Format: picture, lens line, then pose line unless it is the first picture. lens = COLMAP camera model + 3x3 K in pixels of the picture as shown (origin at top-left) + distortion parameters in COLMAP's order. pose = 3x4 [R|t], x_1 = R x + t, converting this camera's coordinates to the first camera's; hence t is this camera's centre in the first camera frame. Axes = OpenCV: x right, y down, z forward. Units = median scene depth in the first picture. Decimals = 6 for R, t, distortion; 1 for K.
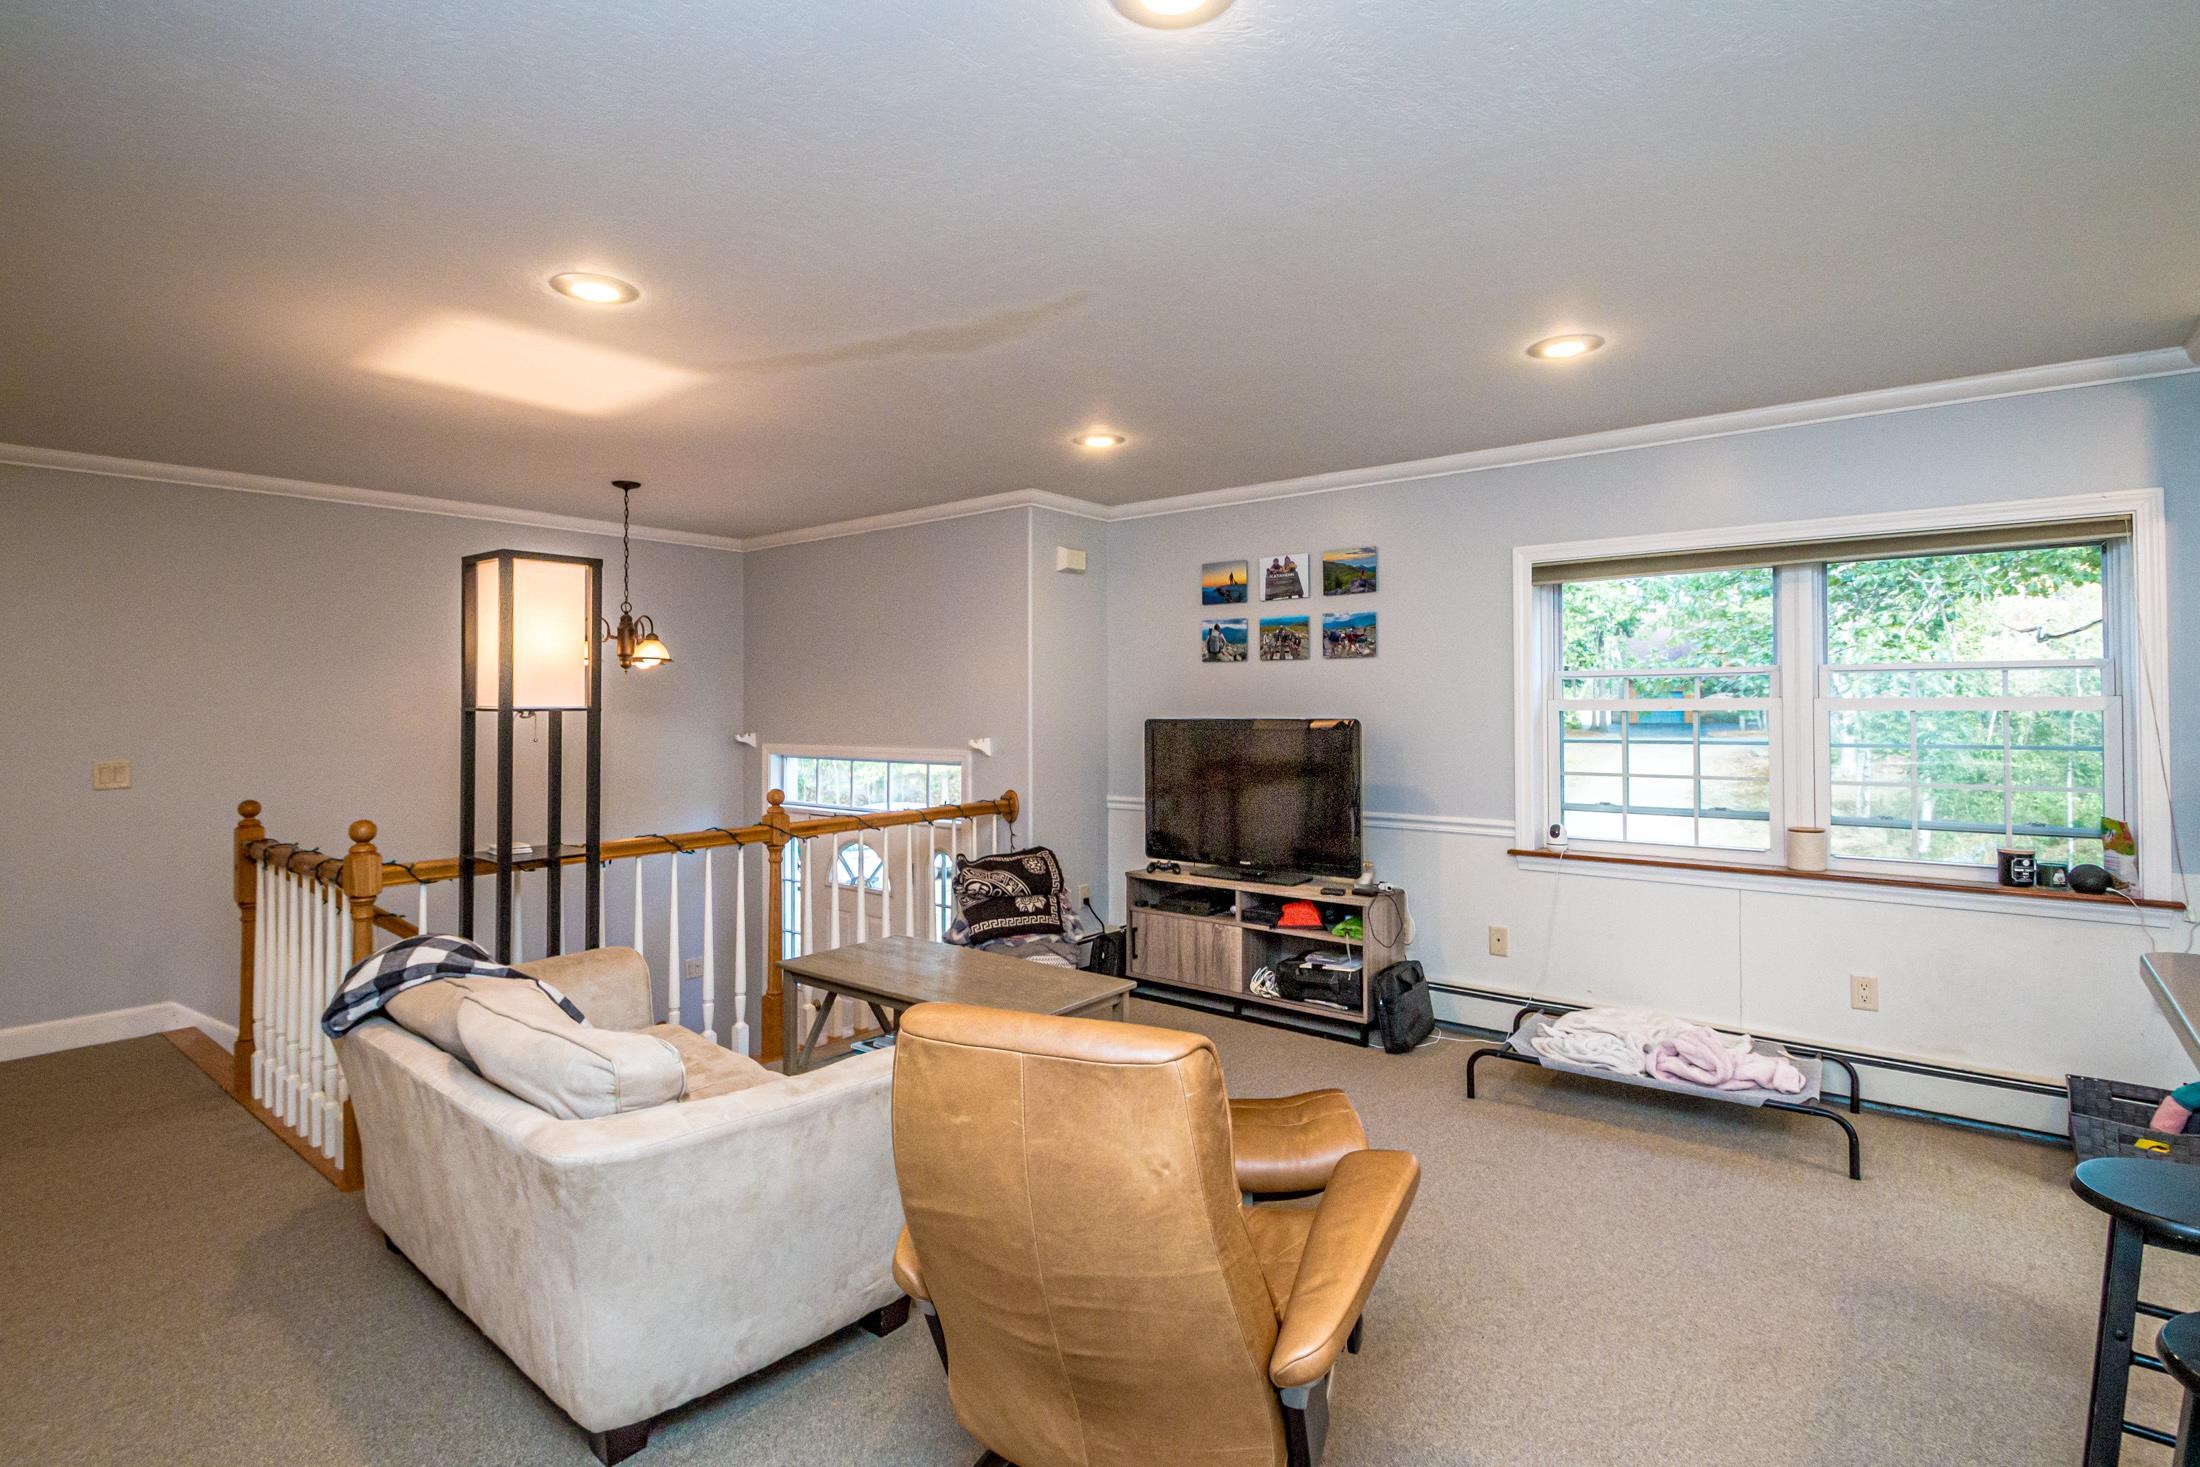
lens RADIAL K [[1053.1, 0, 1092.9], [0, 1053.1, 692.0], [0, 0, 1]] dist [0.008271, -0.011349]
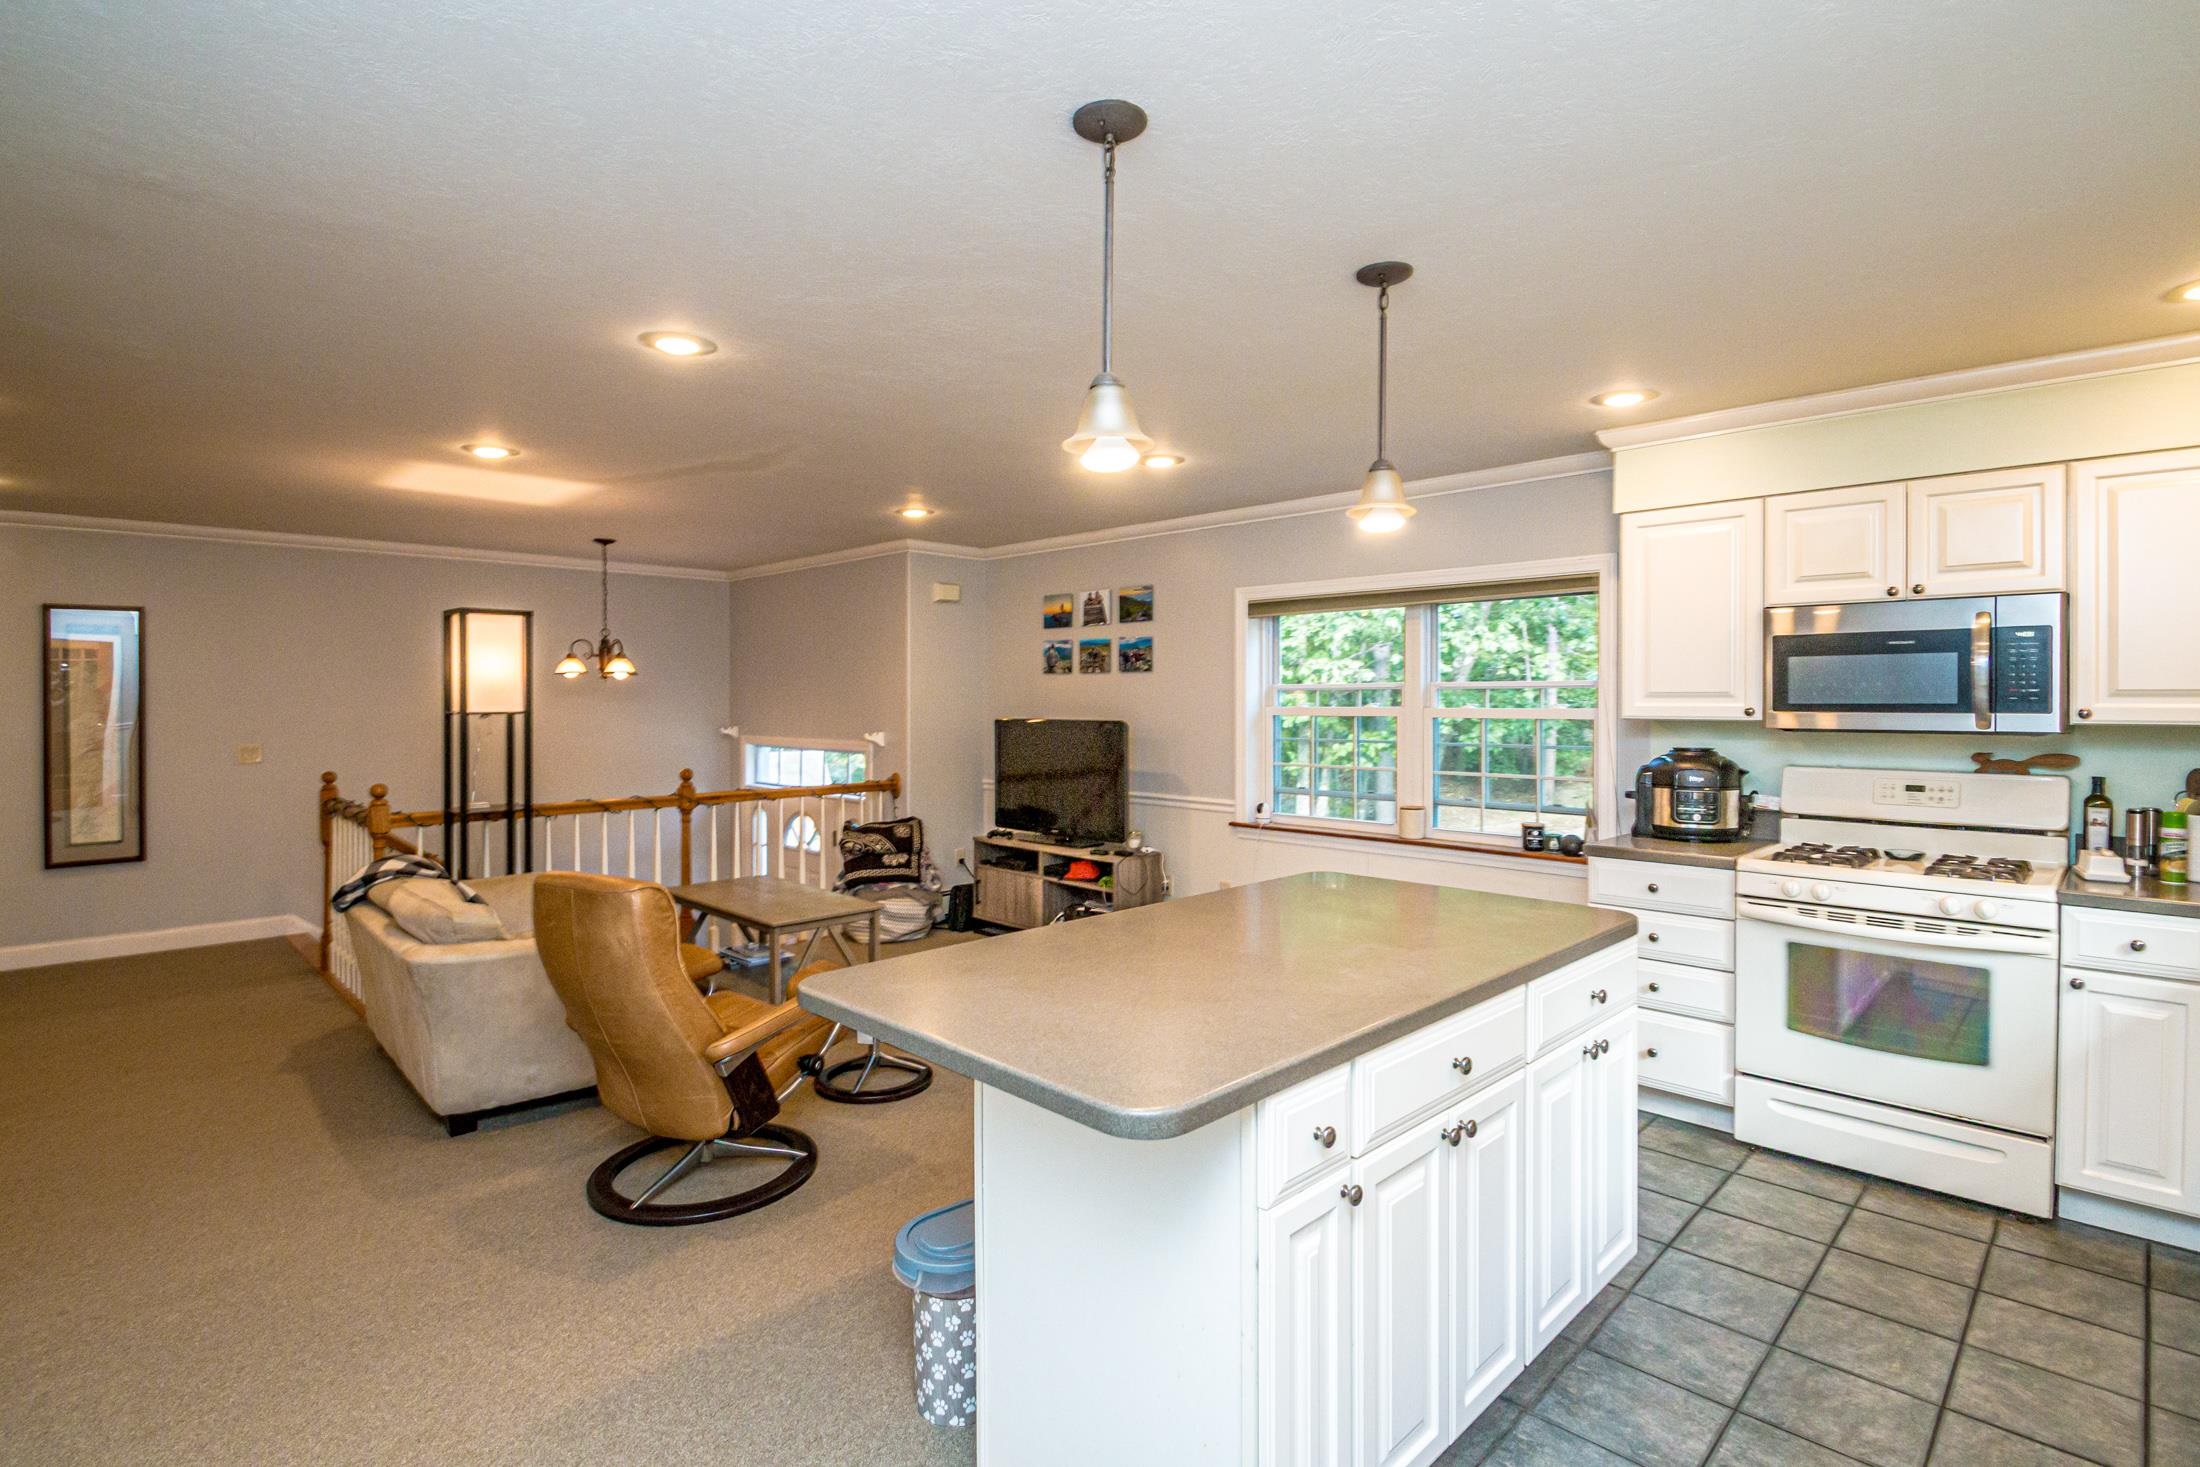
lens RADIAL K [[1053.1, 0, 1111.4], [0, 1053.1, 704.3], [0, 0, 1]] dist [0.008271, -0.011349]
pose [[0.994421, 0.004308, -0.105391, 0.392643], [-0.002259, 0.999806, 0.019555, -0.020660], [0.105455, -0.019208, 0.994239, -0.305742]]
